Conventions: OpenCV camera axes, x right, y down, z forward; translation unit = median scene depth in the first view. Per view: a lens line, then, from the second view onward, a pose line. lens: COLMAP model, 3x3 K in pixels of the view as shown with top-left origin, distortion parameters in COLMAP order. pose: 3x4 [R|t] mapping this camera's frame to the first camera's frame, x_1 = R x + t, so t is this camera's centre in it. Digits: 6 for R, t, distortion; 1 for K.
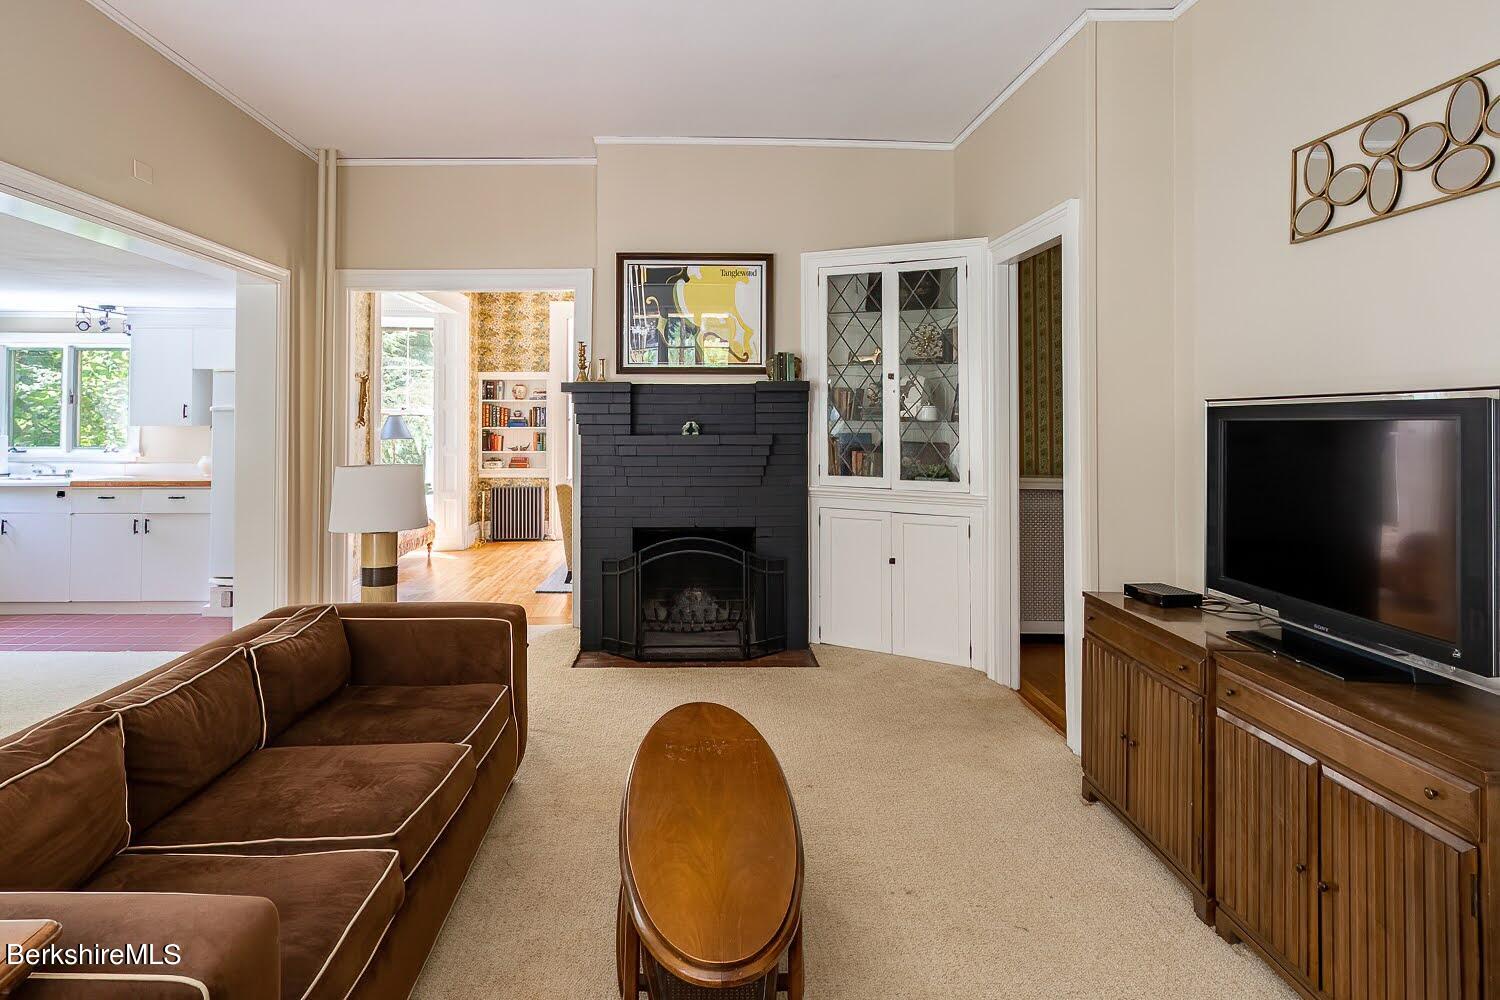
lens RADIAL K [[812.2, 0, 747.7], [0, 812.2, 399.5], [0, 0, 1]] dist [-0.001668, -0.000391]
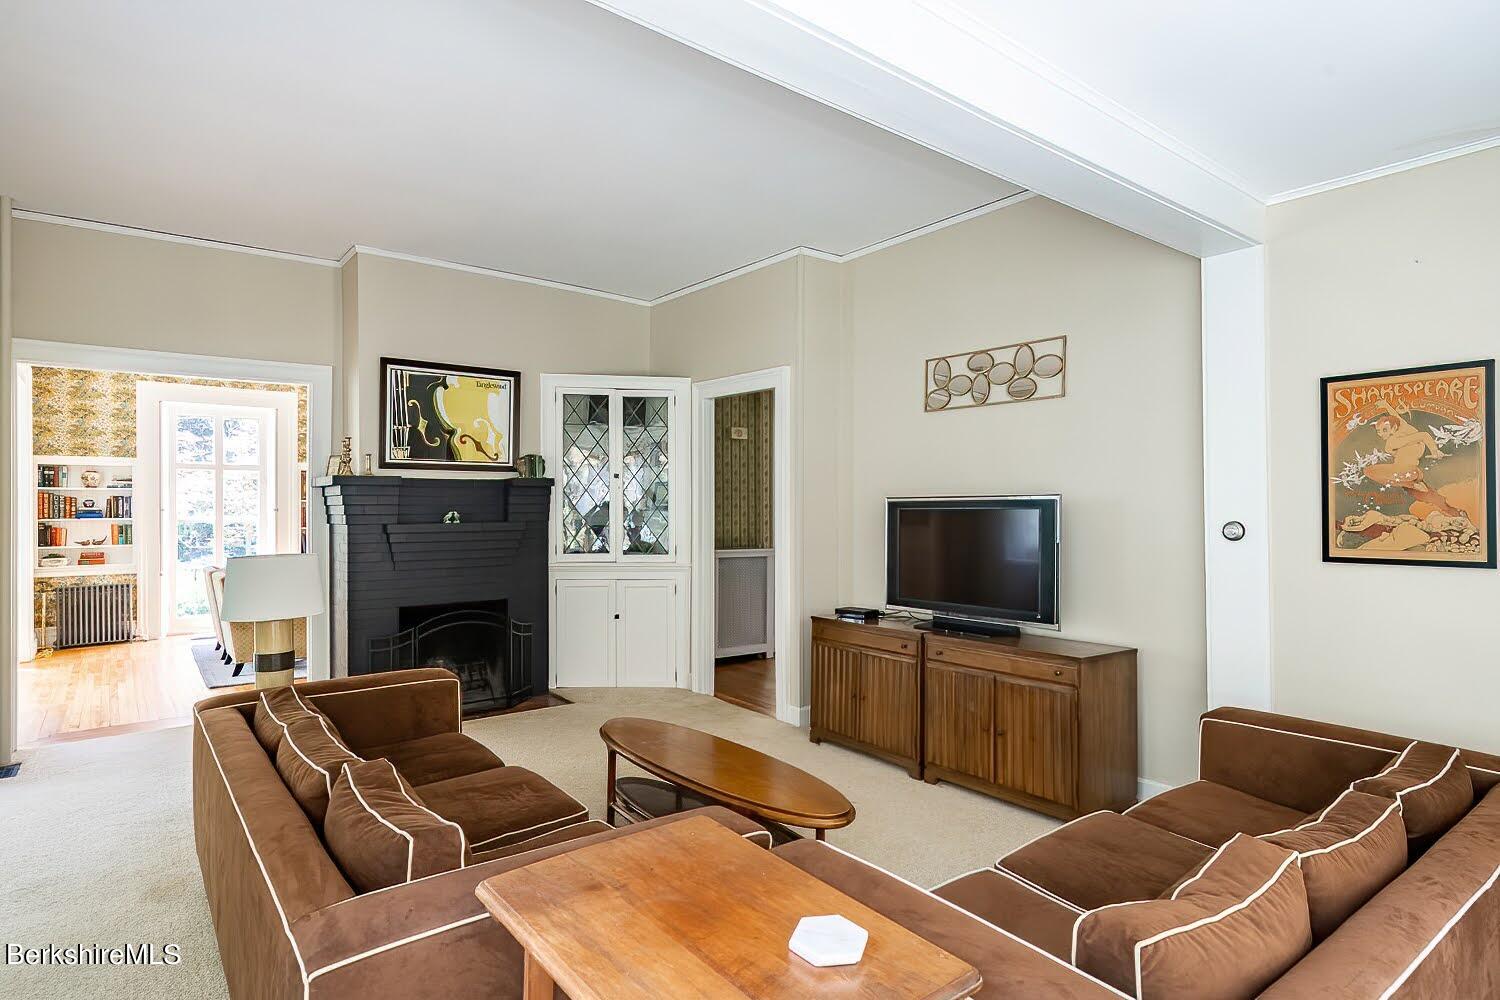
lens RADIAL K [[687.4, 0, 733.8], [0, 687.4, 505.8], [0, 0, 1]] dist [-0.001194, 0.000277]
pose [[0.843163, -0.001837, 0.537654, -0.255756], [-0.009870, 0.999773, 0.018894, -0.003392], [-0.537567, -0.021237, 0.842954, -0.035031]]
